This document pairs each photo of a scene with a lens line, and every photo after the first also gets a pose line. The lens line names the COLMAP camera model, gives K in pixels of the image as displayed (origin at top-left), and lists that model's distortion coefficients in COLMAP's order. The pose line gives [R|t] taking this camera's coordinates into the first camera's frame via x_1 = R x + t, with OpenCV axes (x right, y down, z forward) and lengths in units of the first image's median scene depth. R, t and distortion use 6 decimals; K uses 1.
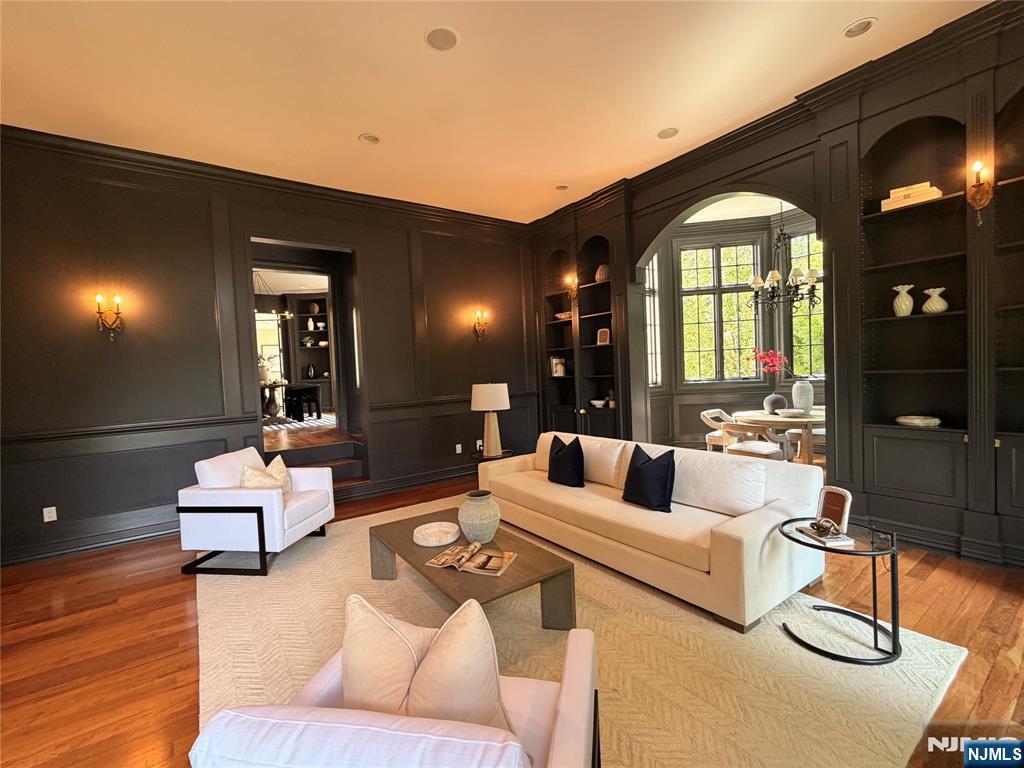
lens RADIAL K [[444.5, 0, 512.0], [0, 444.5, 384.0], [0, 0, 1]] dist [-0.005943, -0.000166]
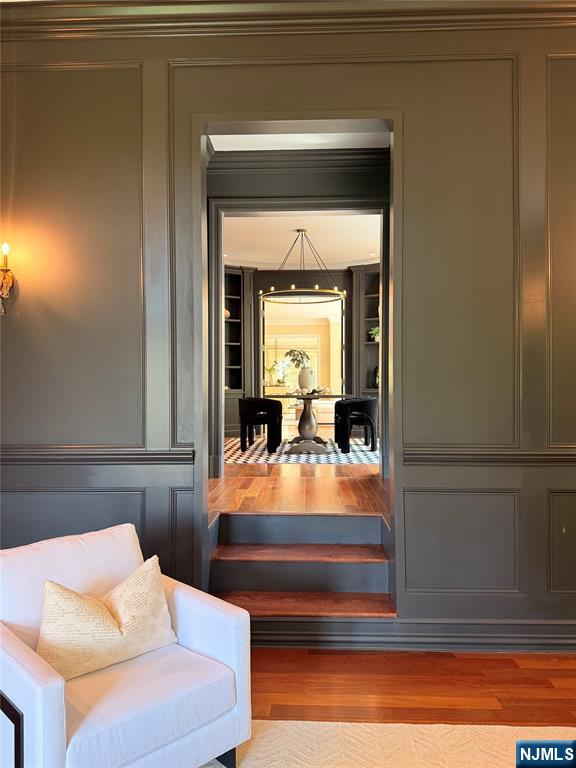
lens RADIAL K [[576.0, 0, 288.0], [0, 576.0, 384.0], [0, 0, 1]] dist [0.082882, -0.002990]
pose [[0.791943, 0.044222, -0.608991, -0.041066], [-0.058636, 0.998272, -0.003761, -0.013757], [0.607773, 0.038688, 0.793168, 0.404244]]
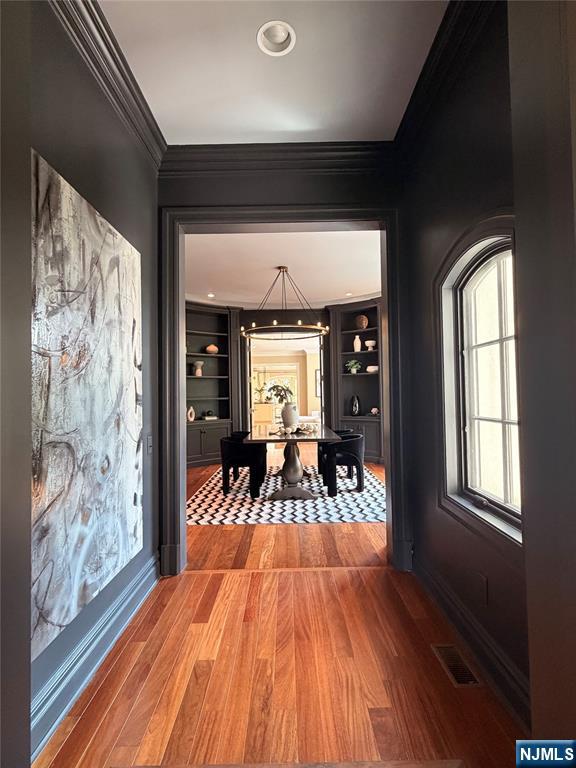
lens RADIAL K [[386.1, 0, 288.0], [0, 386.1, 384.0], [0, 0, 1]] dist [0.002462, 0.000378]
pose [[0.811606, 0.019052, -0.583894, -0.316803], [-0.042791, 0.998722, -0.026892, -0.083234], [0.582636, 0.046811, 0.811384, 0.774602]]
